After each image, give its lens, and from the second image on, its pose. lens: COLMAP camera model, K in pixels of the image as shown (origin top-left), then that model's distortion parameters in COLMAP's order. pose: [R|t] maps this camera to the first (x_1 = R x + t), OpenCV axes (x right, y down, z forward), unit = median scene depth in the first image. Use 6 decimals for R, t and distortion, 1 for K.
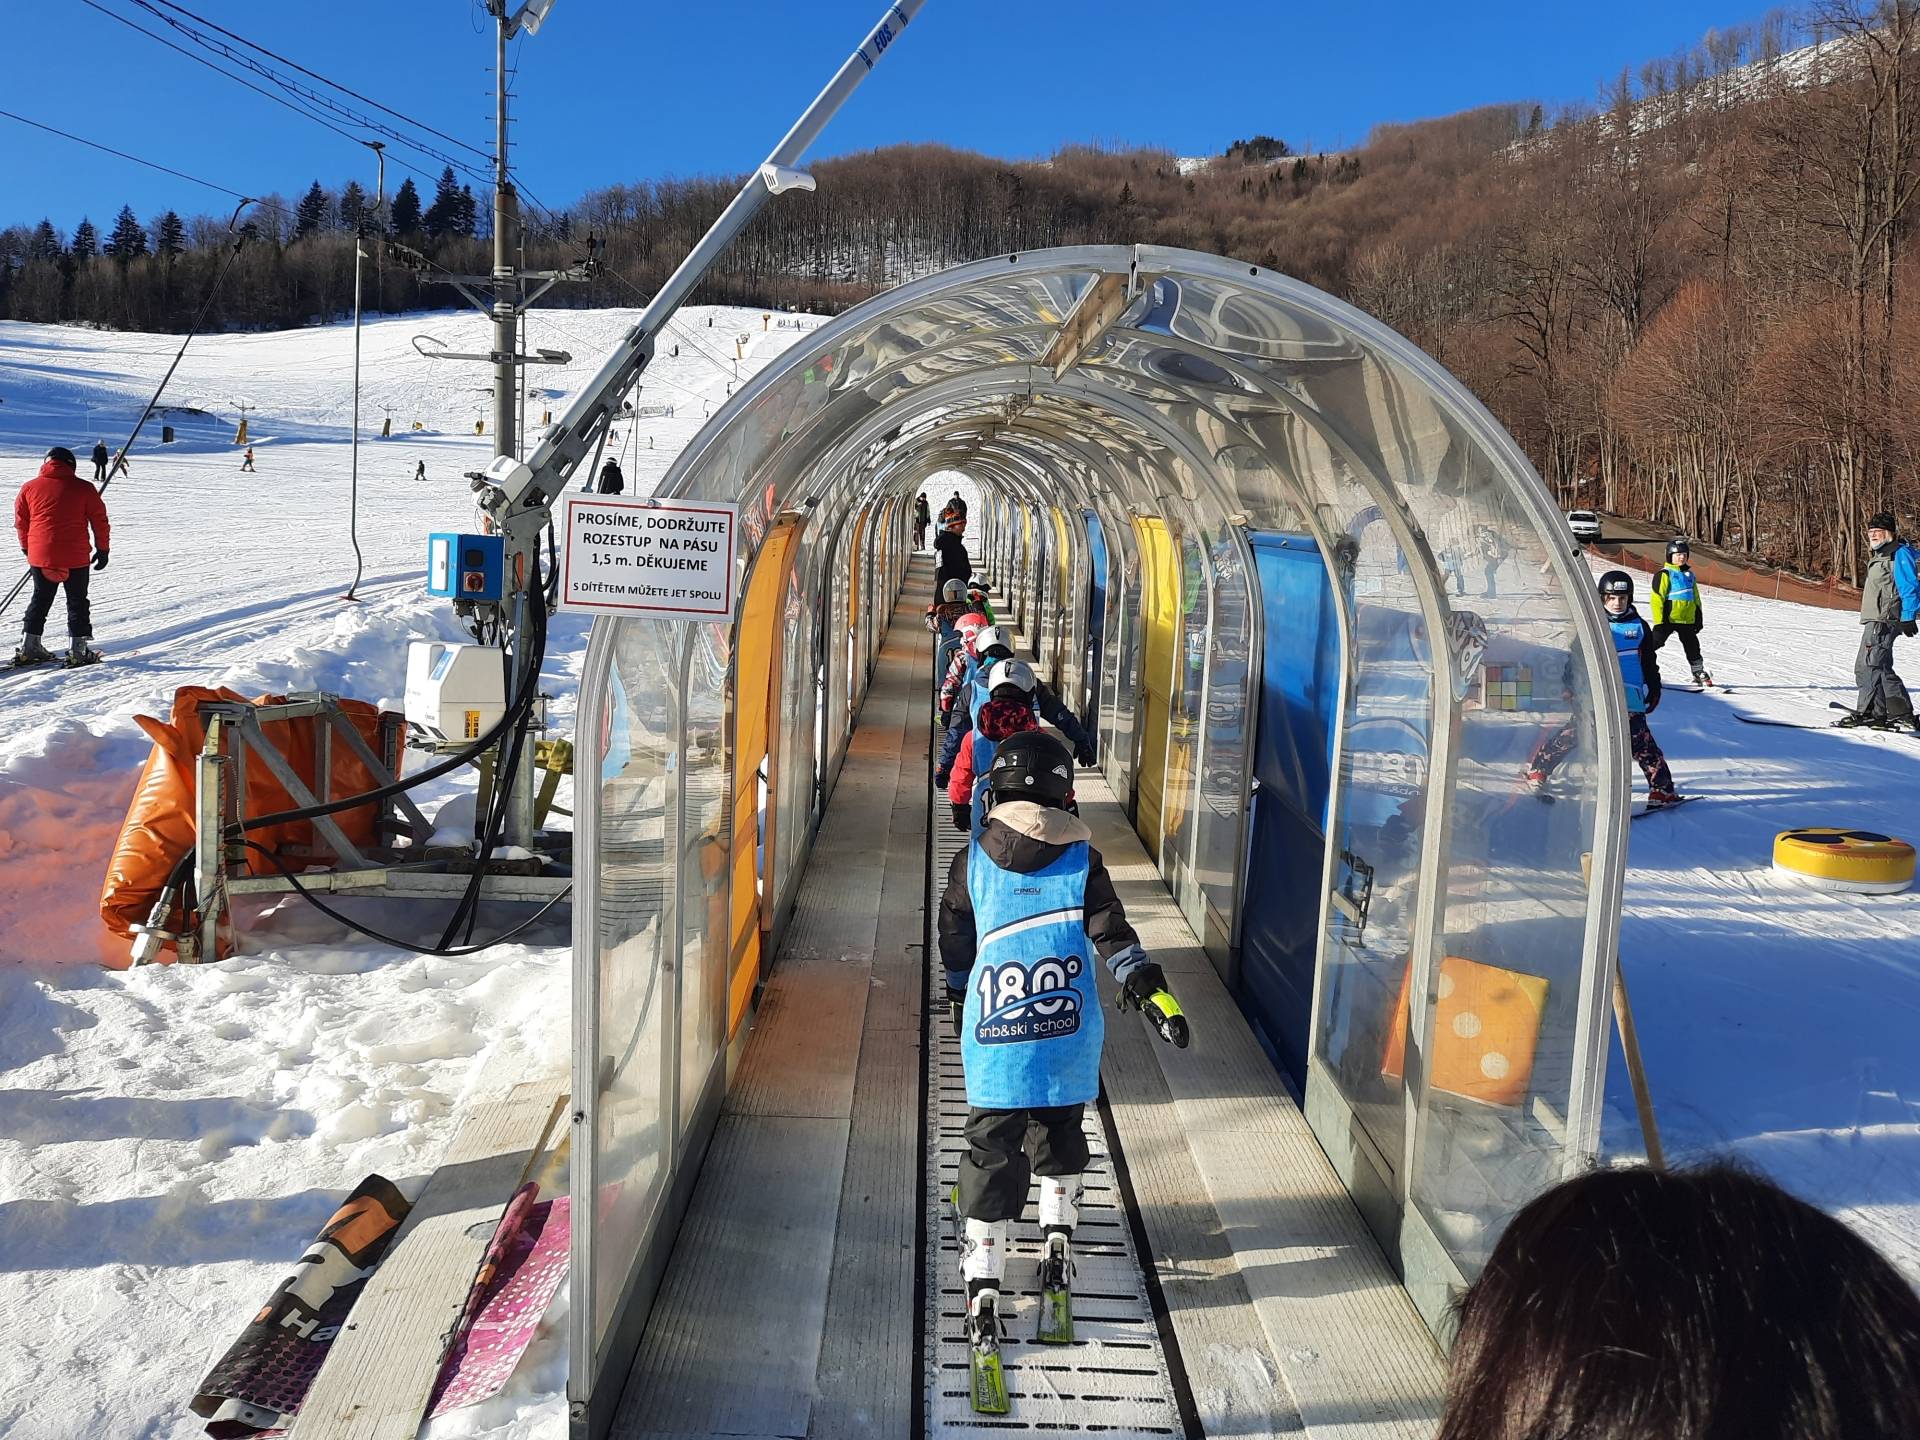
lens RADIAL K [[1461.0, 0, 957.3], [0, 1461.0, 716.2], [0, 0, 1]] dist [0.047347, -0.045112]
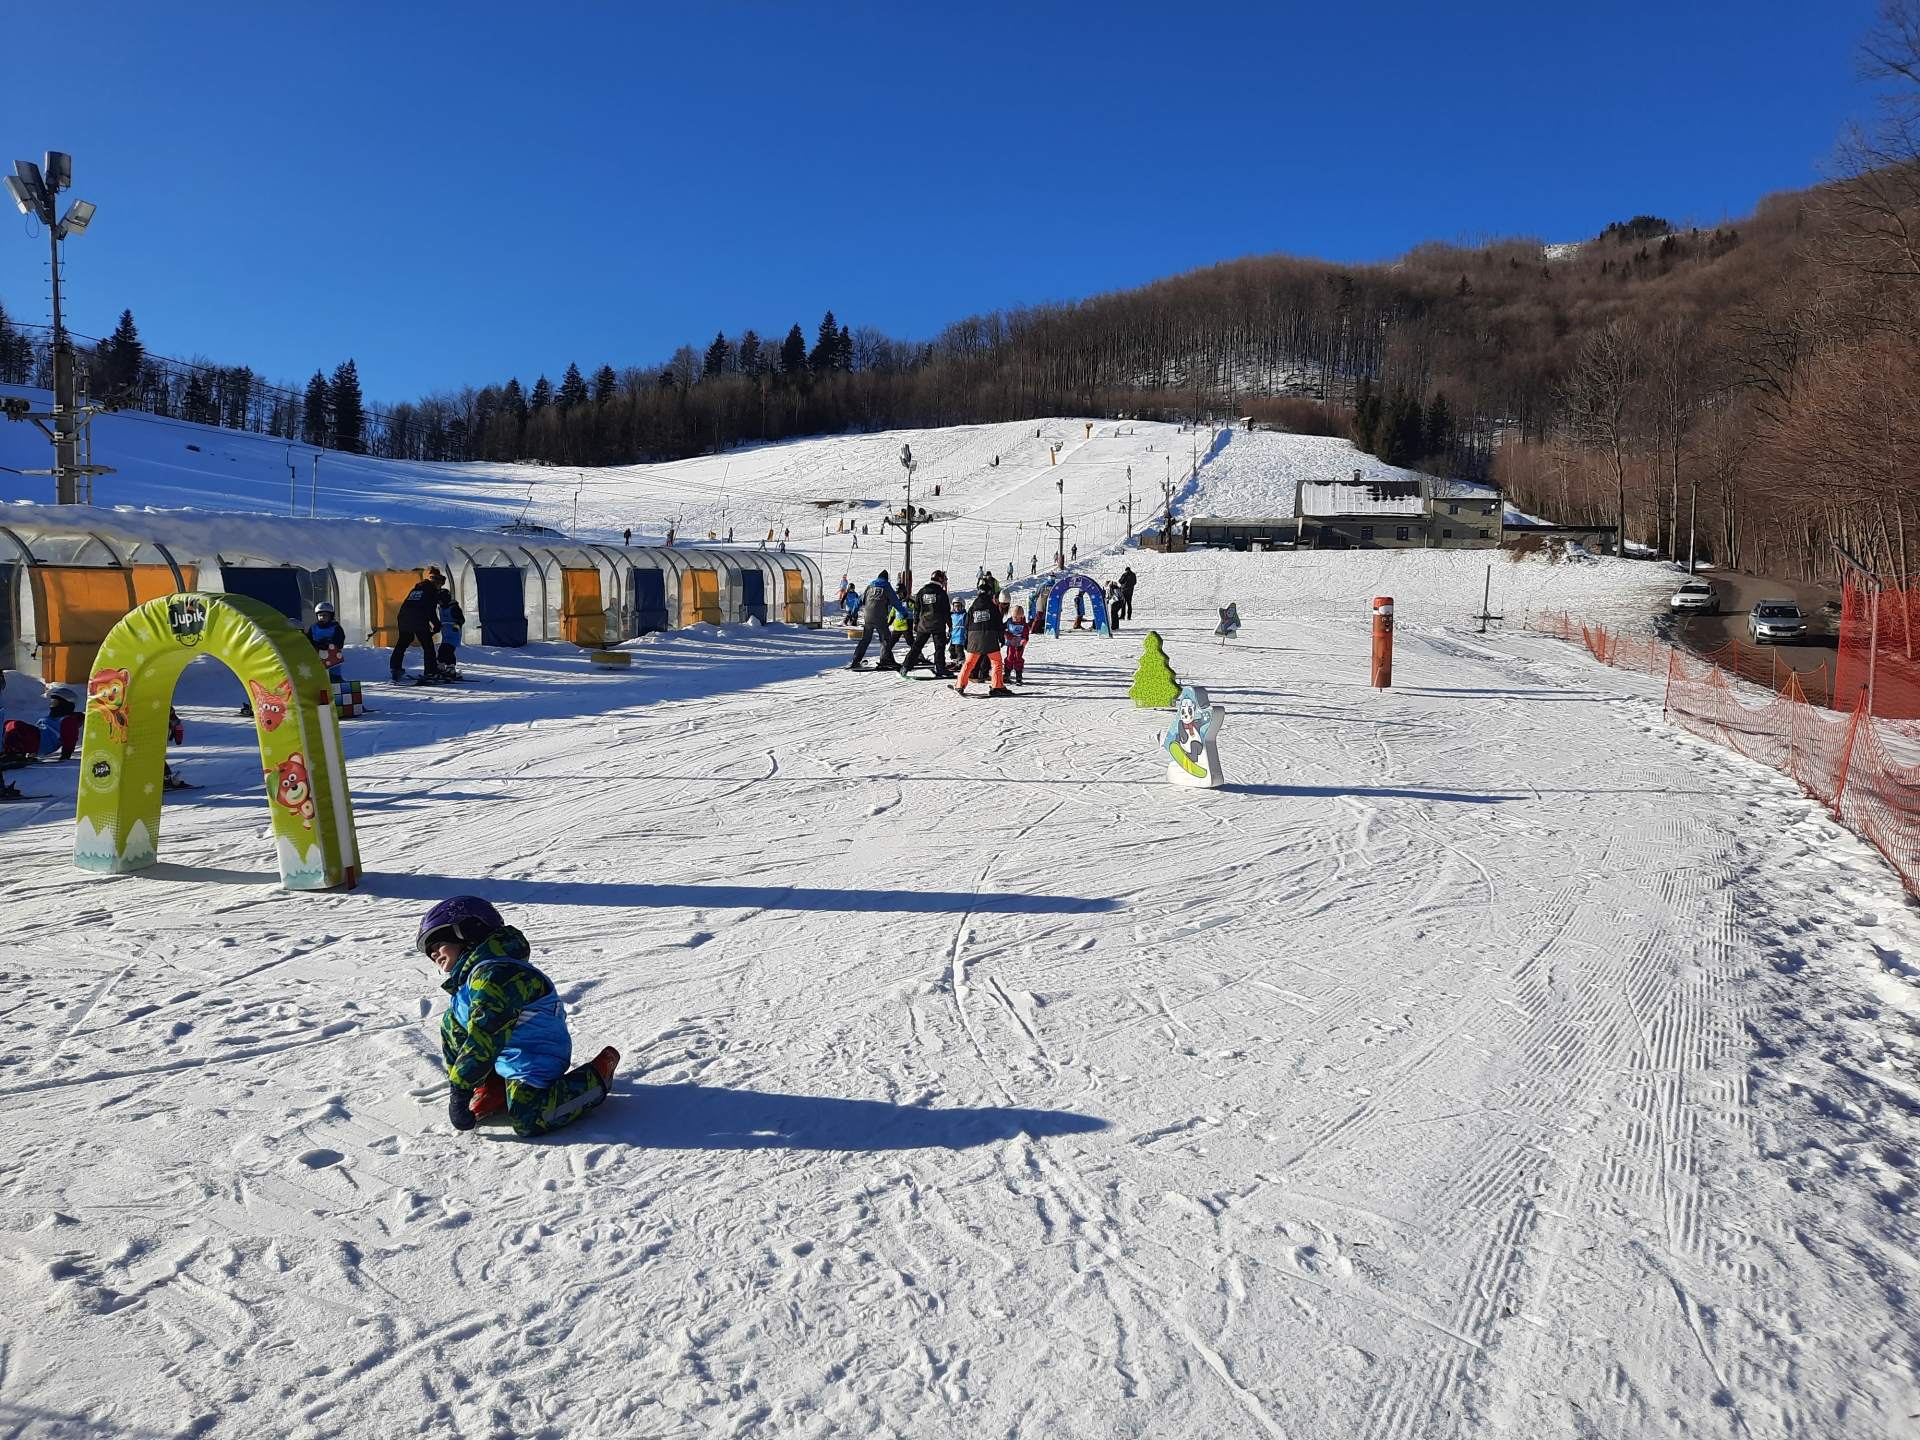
lens RADIAL K [[1387.0, 0, 960.0], [0, 1387.0, 720.0], [0, 0, 1]] dist [0.055423, -0.054959]
pose [[0.964825, 0.004669, -0.262851, 0.122835], [-0.019675, 0.998321, -0.054486, 0.005496], [0.262155, 0.057742, 0.963297, -0.000817]]
